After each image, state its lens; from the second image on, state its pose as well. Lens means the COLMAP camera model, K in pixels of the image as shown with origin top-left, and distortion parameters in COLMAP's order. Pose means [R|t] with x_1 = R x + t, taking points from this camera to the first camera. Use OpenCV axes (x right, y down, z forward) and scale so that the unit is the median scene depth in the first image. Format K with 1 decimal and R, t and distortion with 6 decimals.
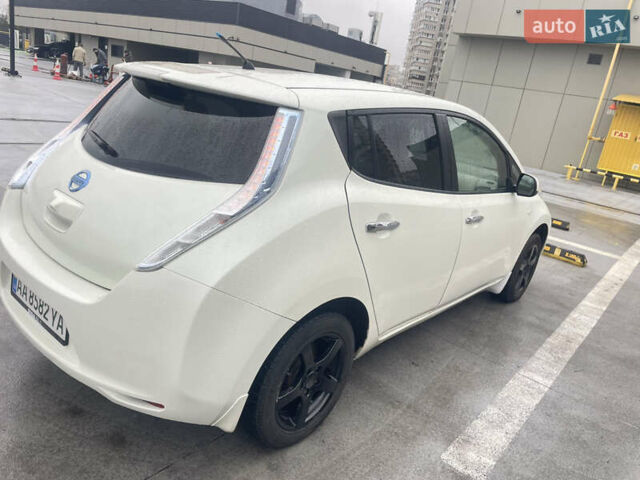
lens RADIAL K [[488.5, 0, 320.0], [0, 488.5, 240.0], [0, 0, 1]] dist [0.082319, -0.112643]
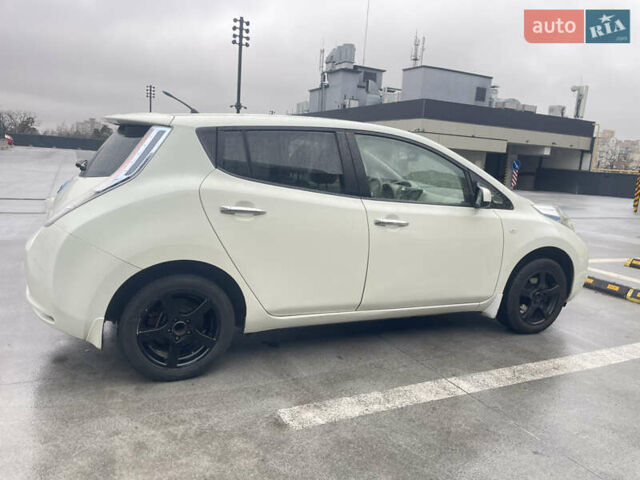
lens RADIAL K [[488.5, 0, 320.0], [0, 488.5, 240.0], [0, 0, 1]] dist [0.082319, -0.112643]
pose [[0.904444, -0.029497, -0.425570, 0.503932], [-0.049101, 0.983778, -0.172539, 0.151140], [0.423756, 0.176948, 0.888324, -0.017271]]
